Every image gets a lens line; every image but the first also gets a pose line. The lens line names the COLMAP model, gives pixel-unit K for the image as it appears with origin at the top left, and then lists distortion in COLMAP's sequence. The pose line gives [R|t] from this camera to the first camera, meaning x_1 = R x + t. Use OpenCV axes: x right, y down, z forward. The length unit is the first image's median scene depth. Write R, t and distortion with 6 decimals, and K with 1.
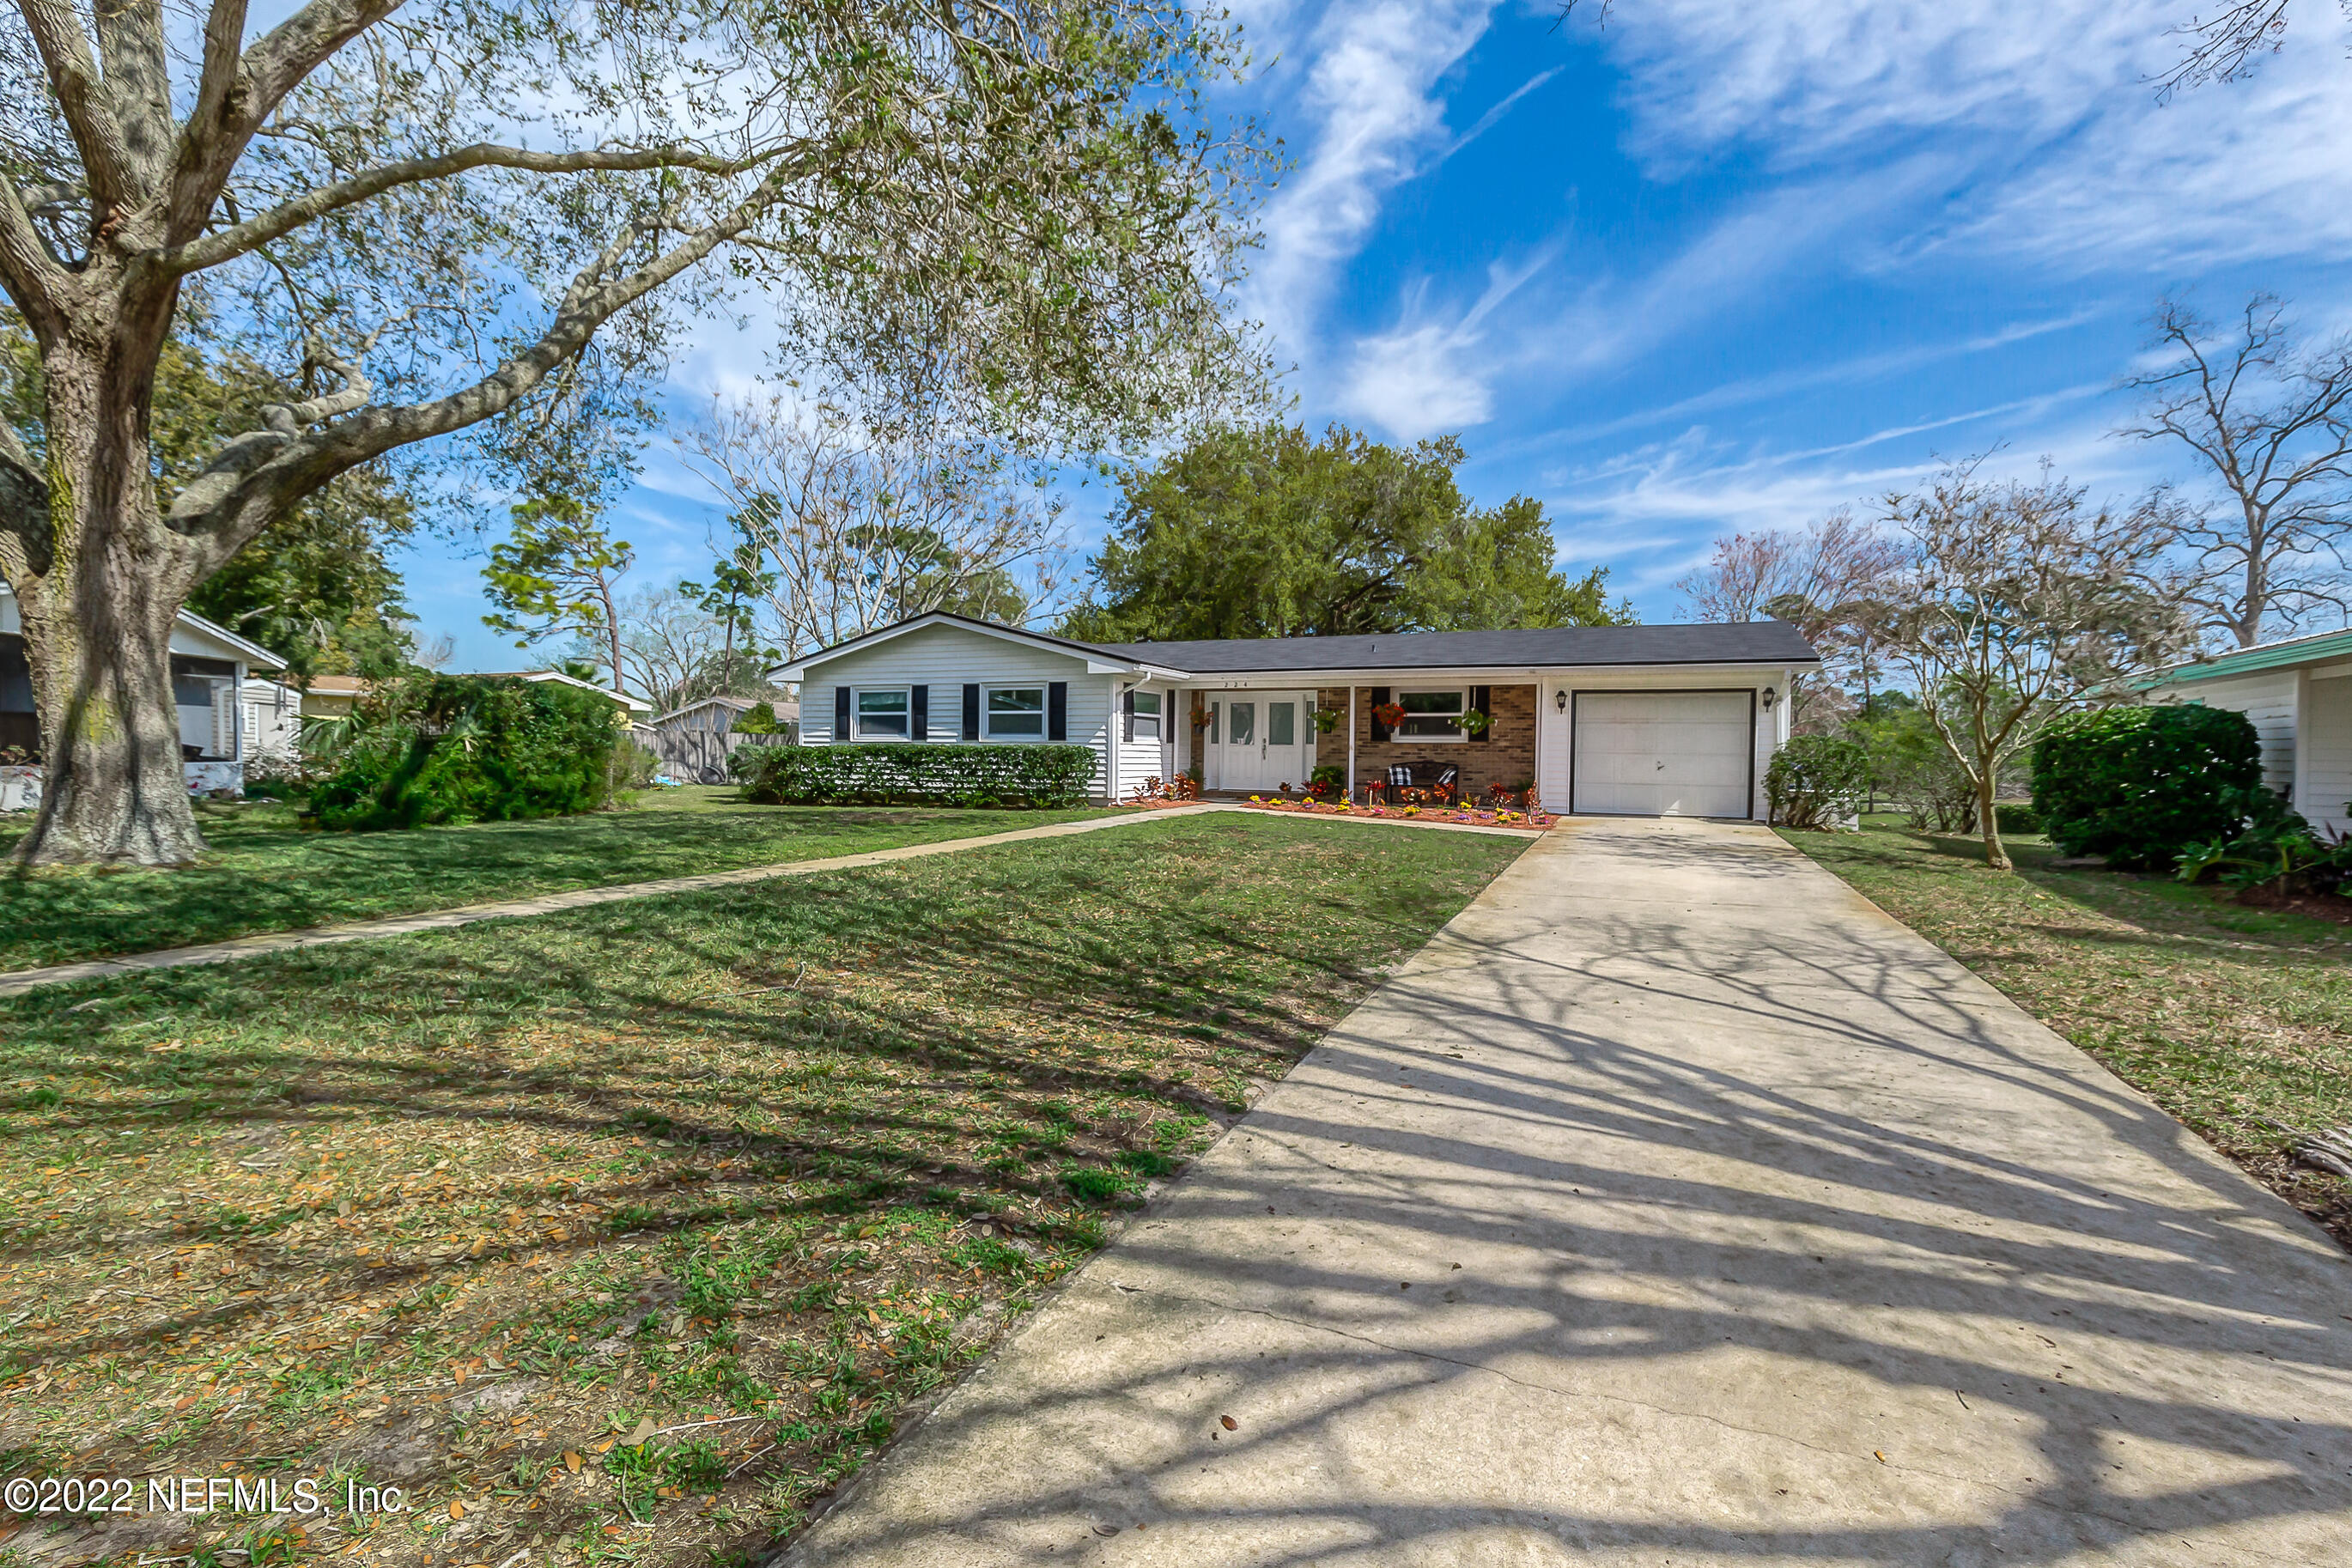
lens RADIAL K [[1083.6, 0, 1173.9], [0, 1083.6, 782.7], [0, 0, 1]] dist [-0.002609, -0.000279]
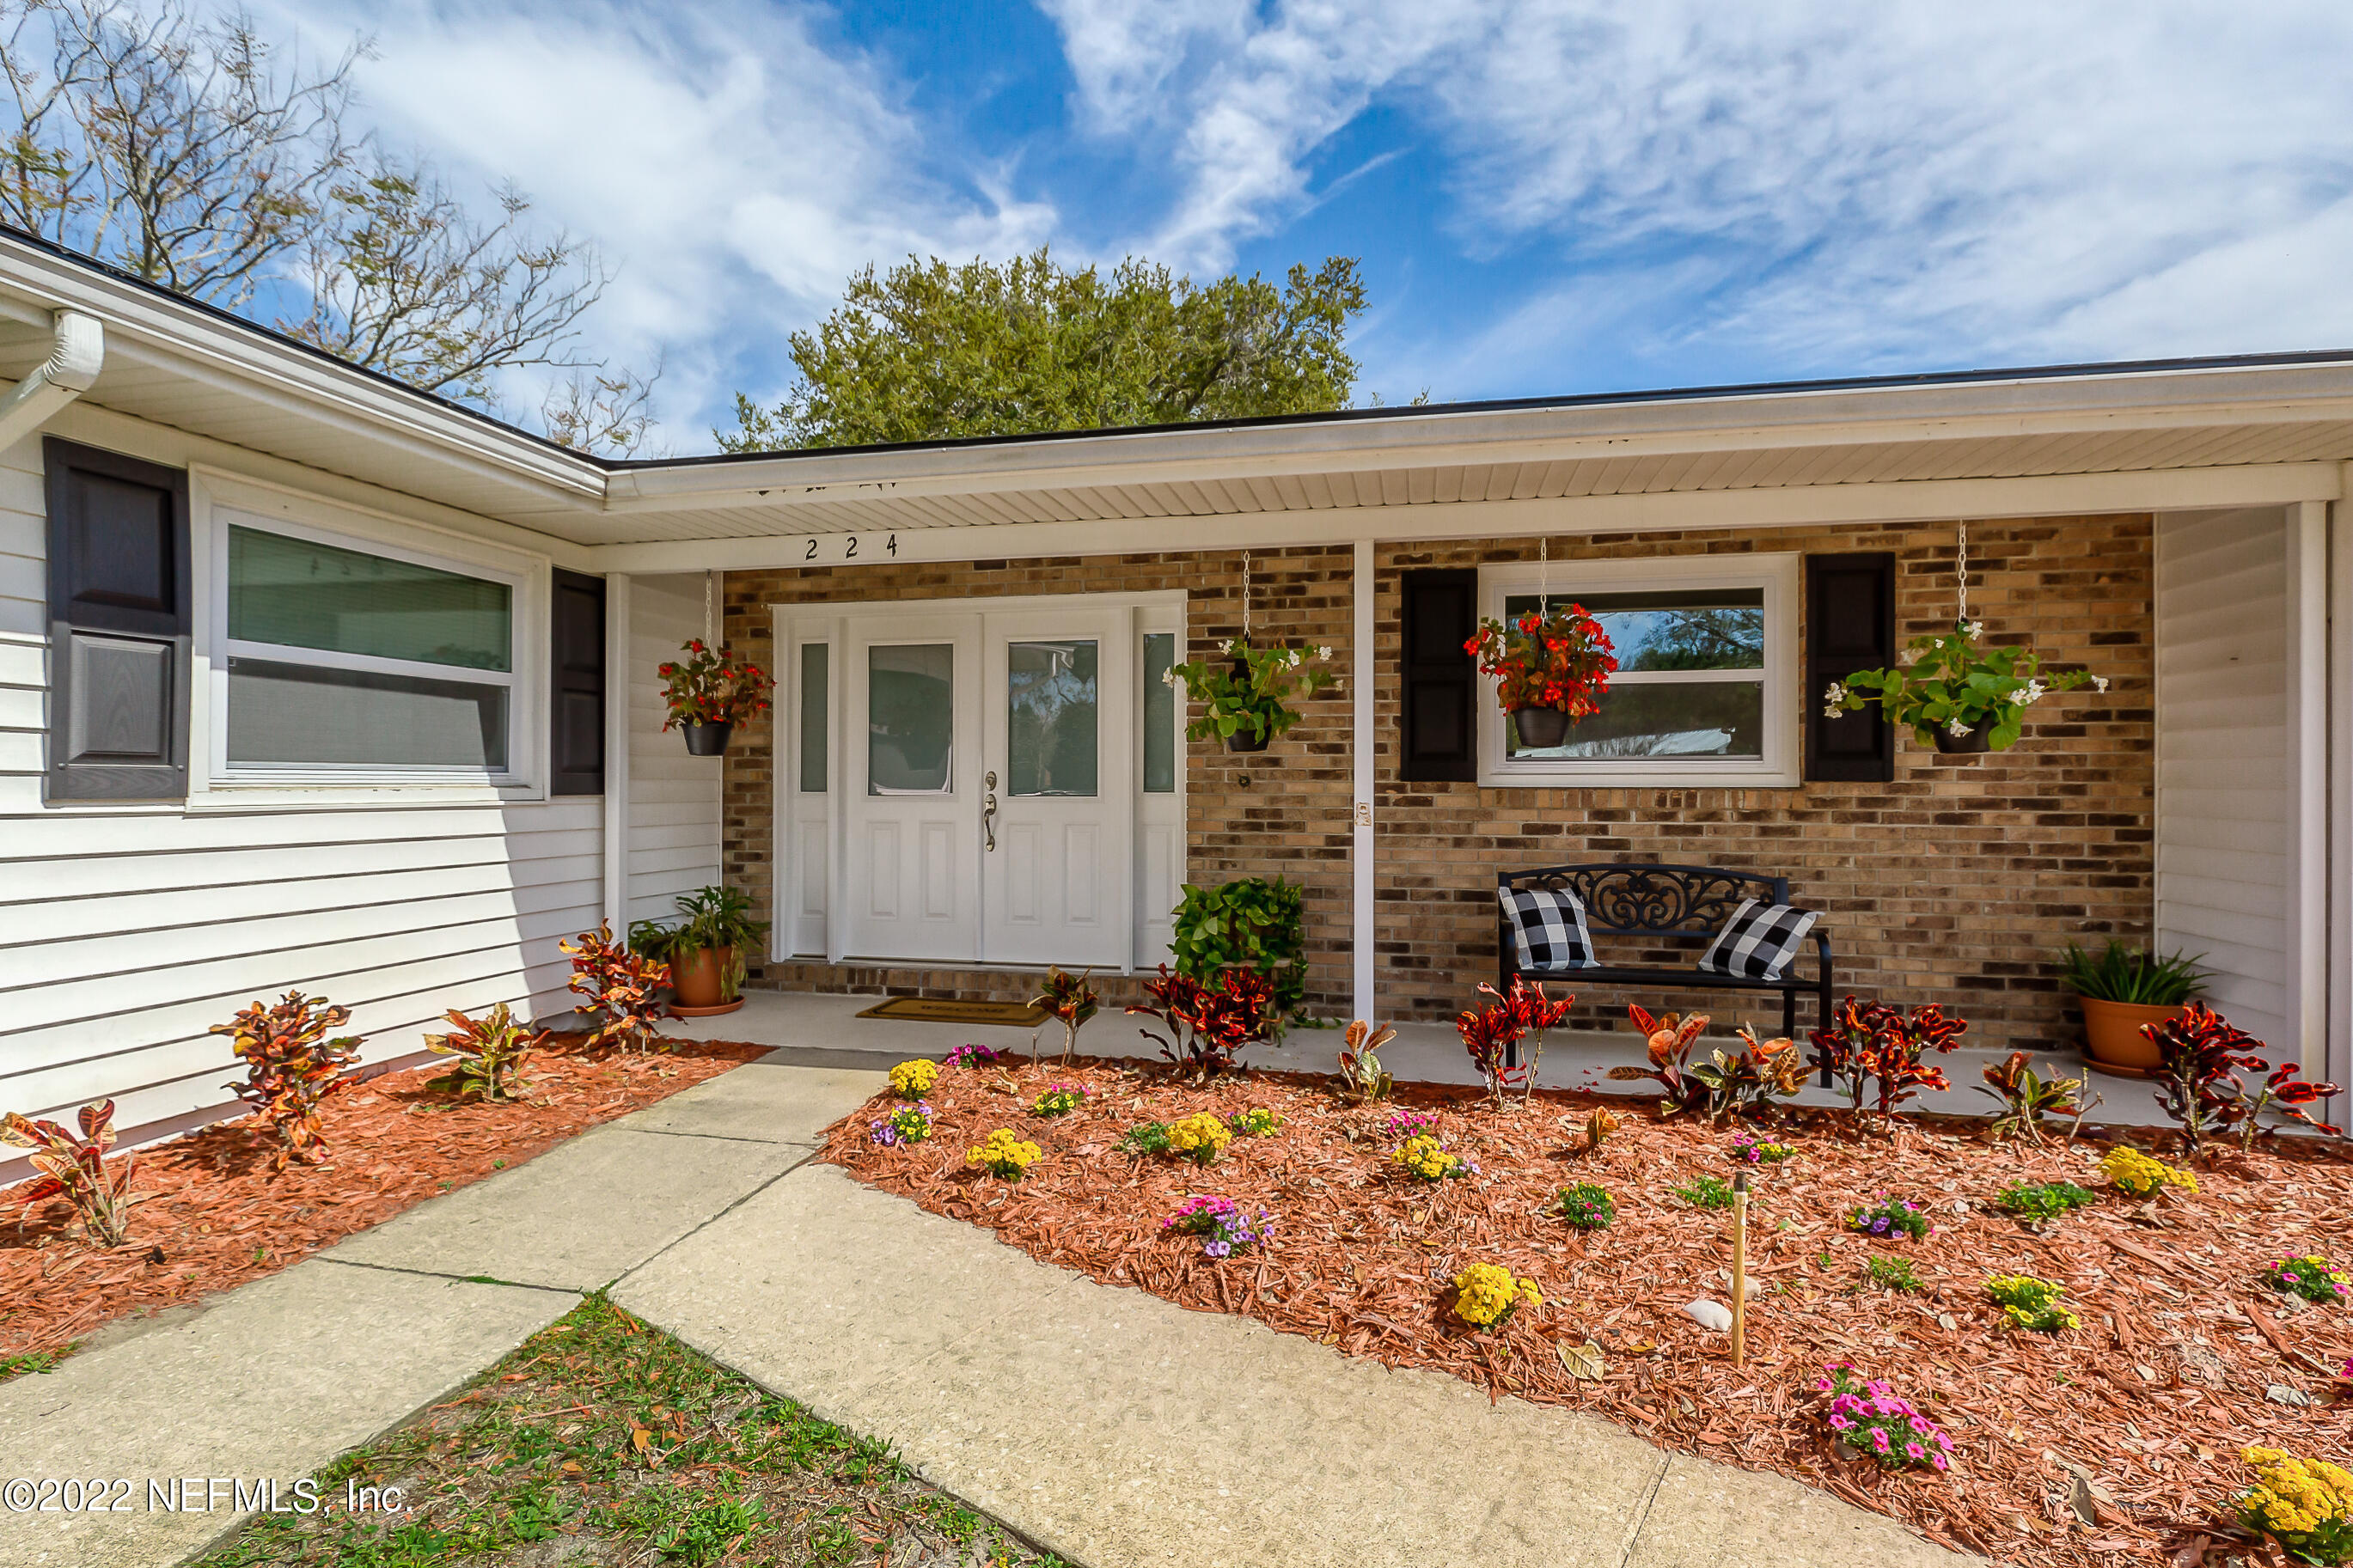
lens RADIAL K [[1081.7, 0, 1188.7], [0, 1081.7, 784.4], [0, 0, 1]] dist [-0.000568, -0.001234]
pose [[0.988926, -0.007713, 0.148209, 0.097641], [0.011732, 0.999586, -0.026262, -0.033208], [-0.147945, 0.027710, 0.988607, 0.788585]]
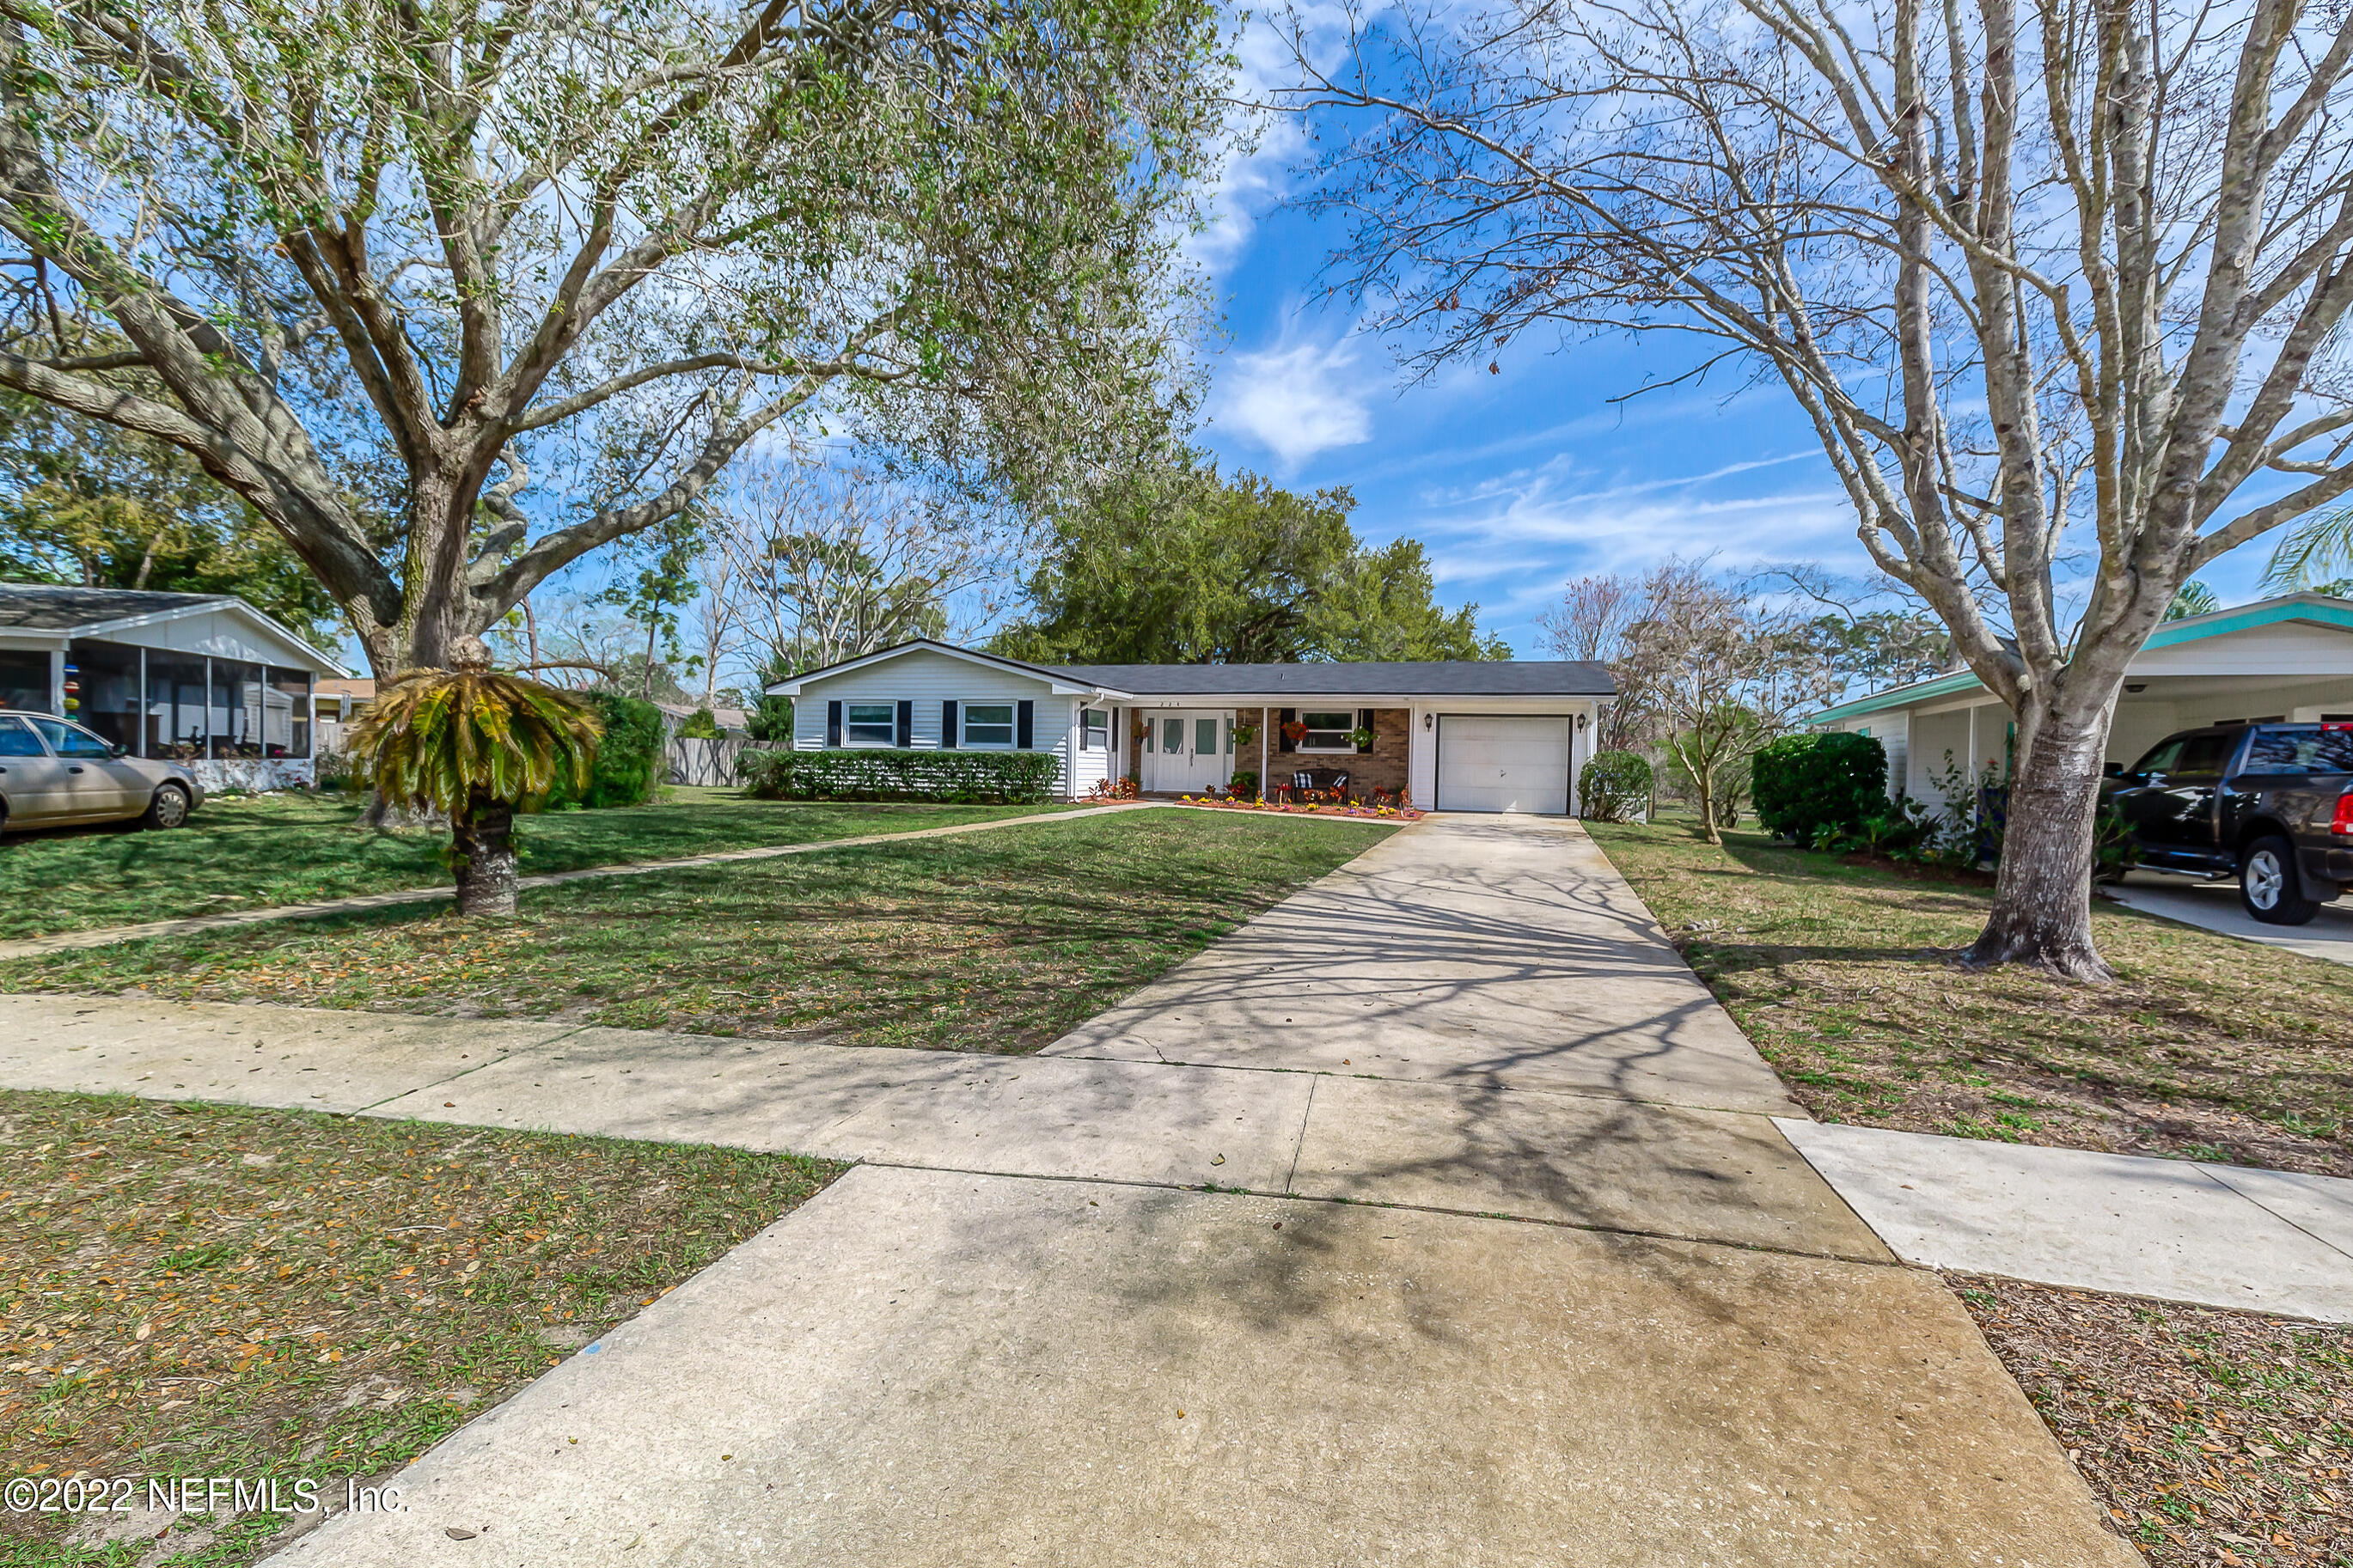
lens RADIAL K [[1081.7, 0, 1188.7], [0, 1081.7, 784.4], [0, 0, 1]] dist [-0.000568, -0.001234]
pose [[0.994099, 0.007603, 0.108213, -0.054336], [-0.006824, 0.999948, -0.007569, 0.008564], [-0.108265, 0.006786, 0.994099, -0.213265]]
